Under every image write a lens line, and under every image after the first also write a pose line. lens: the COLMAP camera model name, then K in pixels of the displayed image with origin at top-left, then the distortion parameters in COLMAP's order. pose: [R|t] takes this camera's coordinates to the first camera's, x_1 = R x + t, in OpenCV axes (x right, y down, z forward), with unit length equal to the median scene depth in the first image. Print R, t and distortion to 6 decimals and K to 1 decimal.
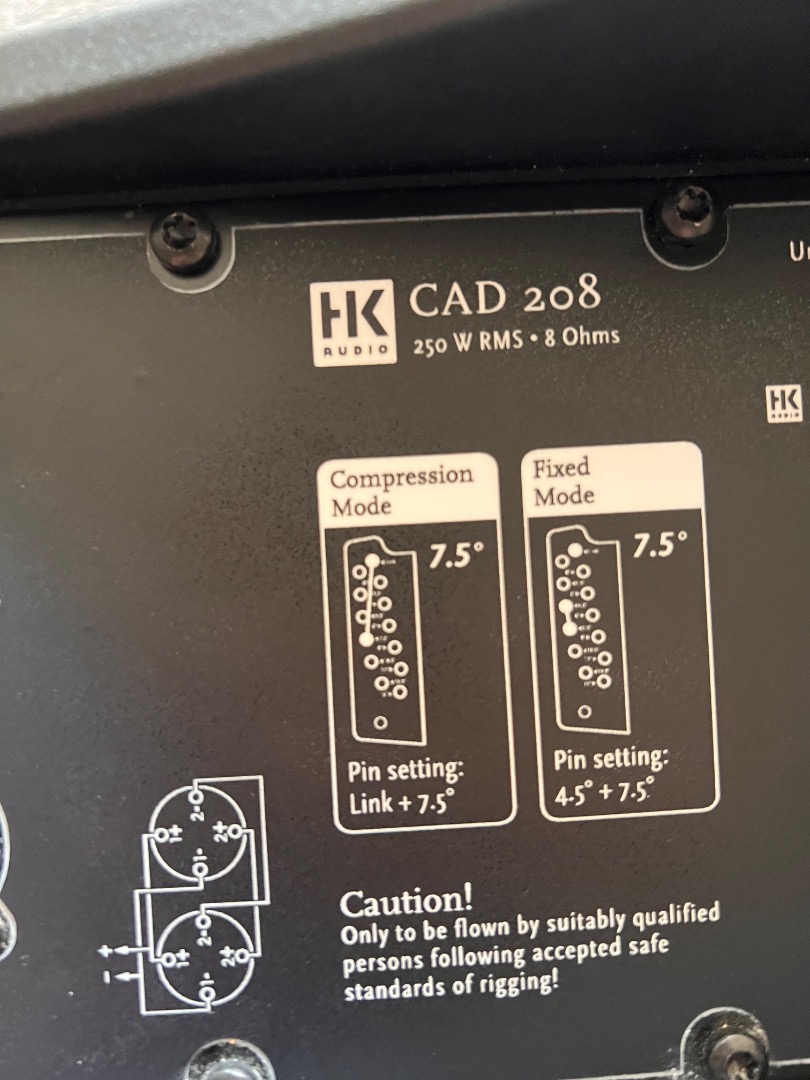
lens RADIAL K [[838.6, 0, 434.4], [0, 838.6, 595.7], [0, 0, 1]] dist [0.010815, -0.035353]
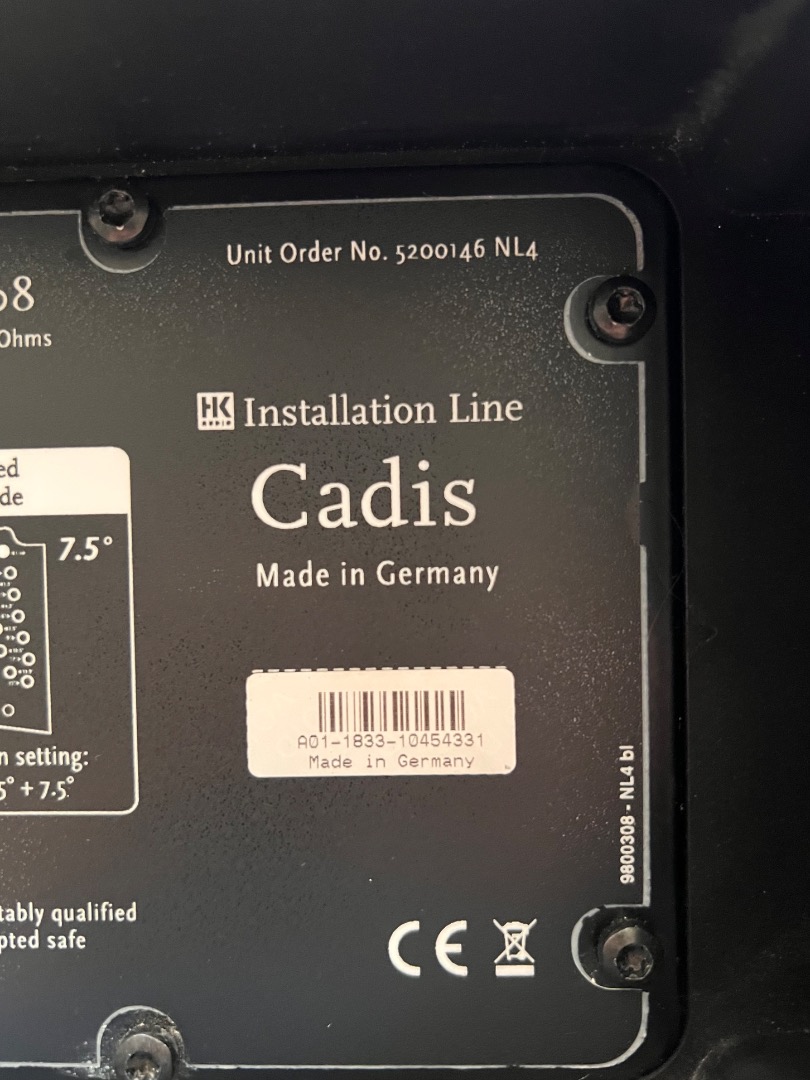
lens RADIAL K [[838.6, 0, 348.9], [0, 838.6, 605.9], [0, 0, 1]] dist [0.010815, -0.035353]
pose [[0.996712, 0.040661, -0.070079, 0.655303], [-0.038586, 0.998783, 0.030707, -0.035396], [0.071242, -0.027902, 0.997069, 0.016668]]
